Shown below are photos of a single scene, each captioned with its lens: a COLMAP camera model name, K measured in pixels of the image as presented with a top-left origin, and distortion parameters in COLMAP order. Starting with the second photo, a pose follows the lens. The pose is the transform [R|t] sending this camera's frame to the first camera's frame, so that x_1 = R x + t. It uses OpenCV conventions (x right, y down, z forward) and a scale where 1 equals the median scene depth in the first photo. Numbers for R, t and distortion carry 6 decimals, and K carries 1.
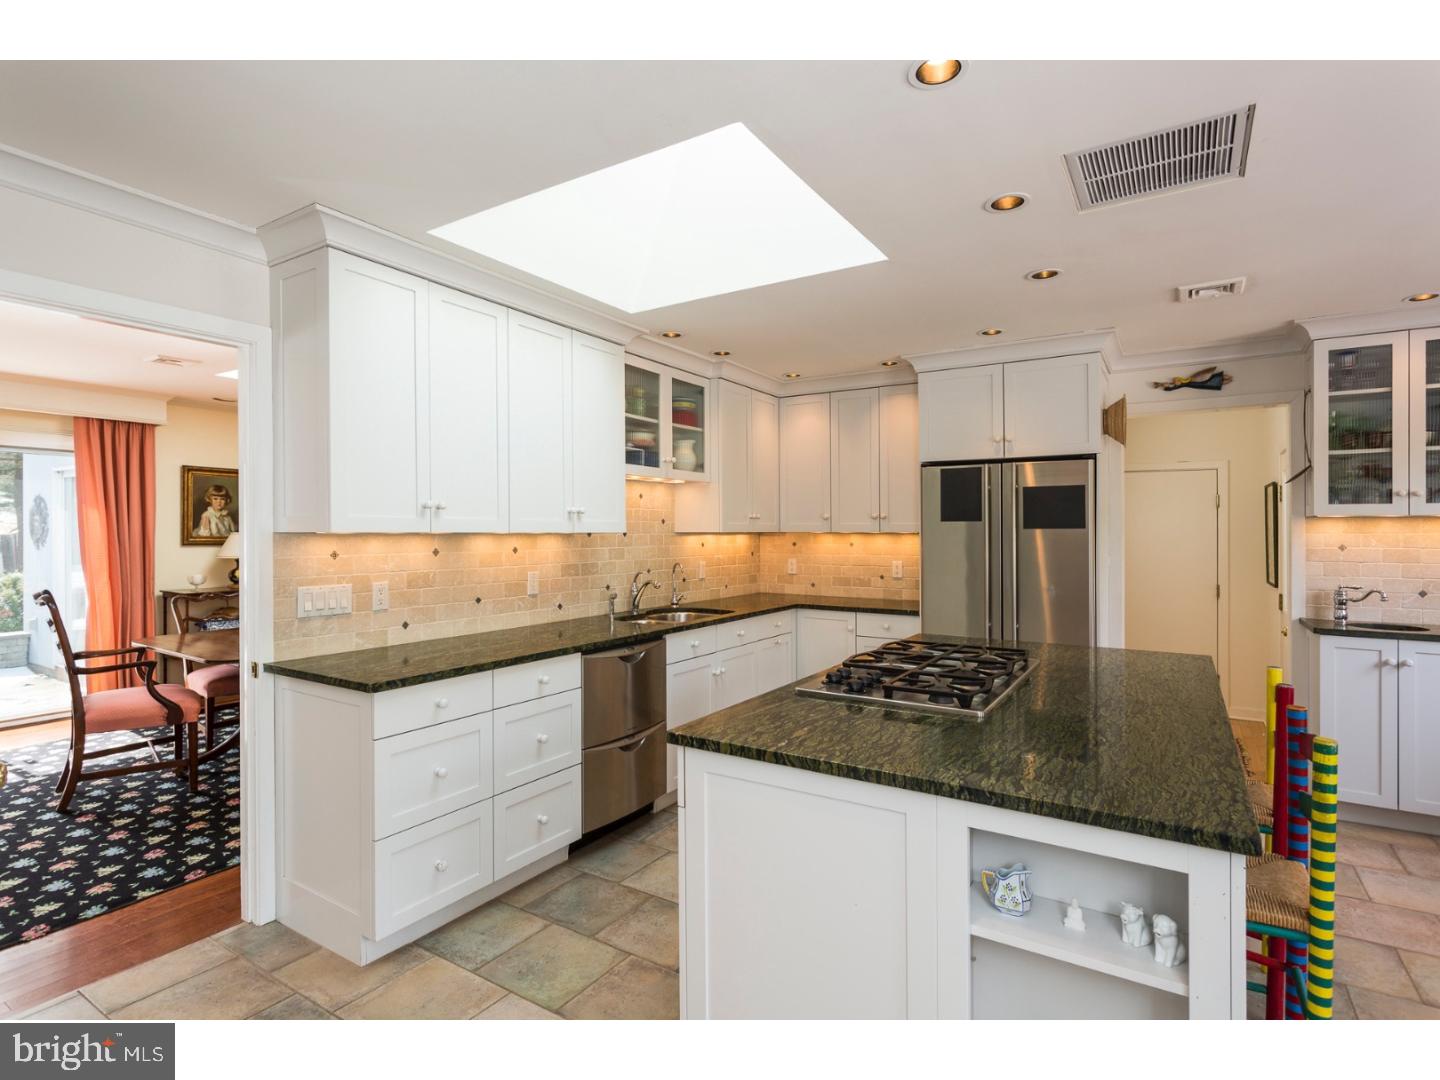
lens RADIAL K [[709.1, 0, 700.2], [0, 709.1, 538.5], [0, 0, 1]] dist [-0.001921, -0.000285]
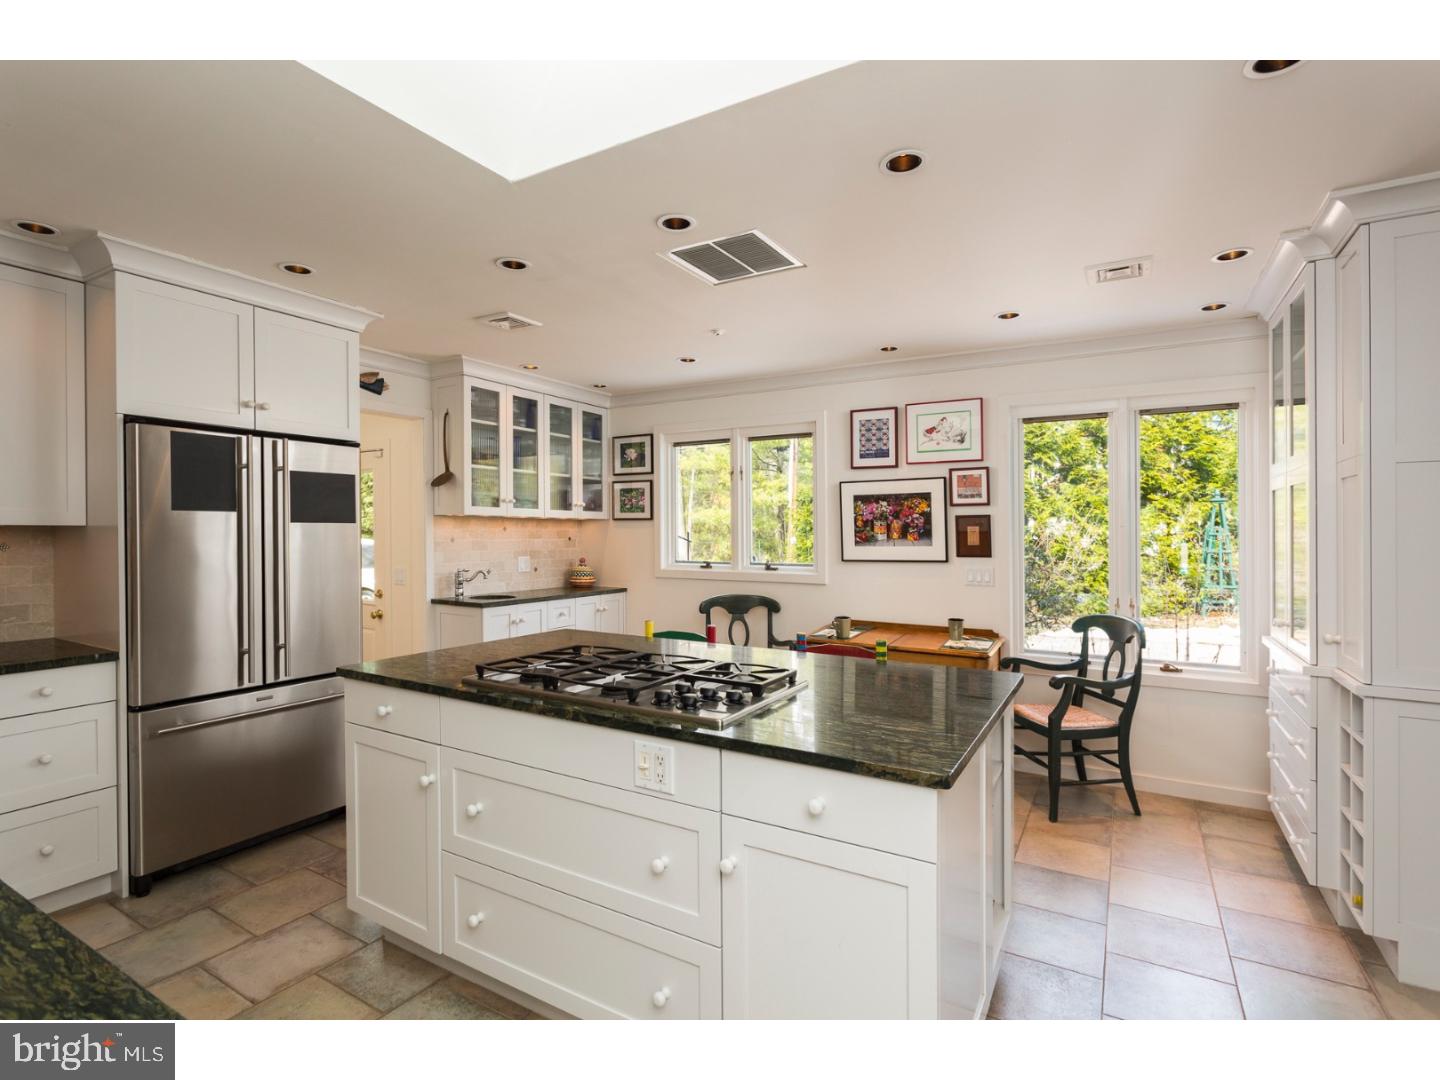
lens RADIAL K [[709.1, 0, 700.2], [0, 709.1, 538.5], [0, 0, 1]] dist [-0.001921, -0.000285]
pose [[-0.048584, -0.013746, 0.998724, -0.381859], [0.004962, 0.999890, 0.014004, -0.005654], [-0.998807, 0.005636, -0.048511, 0.599970]]
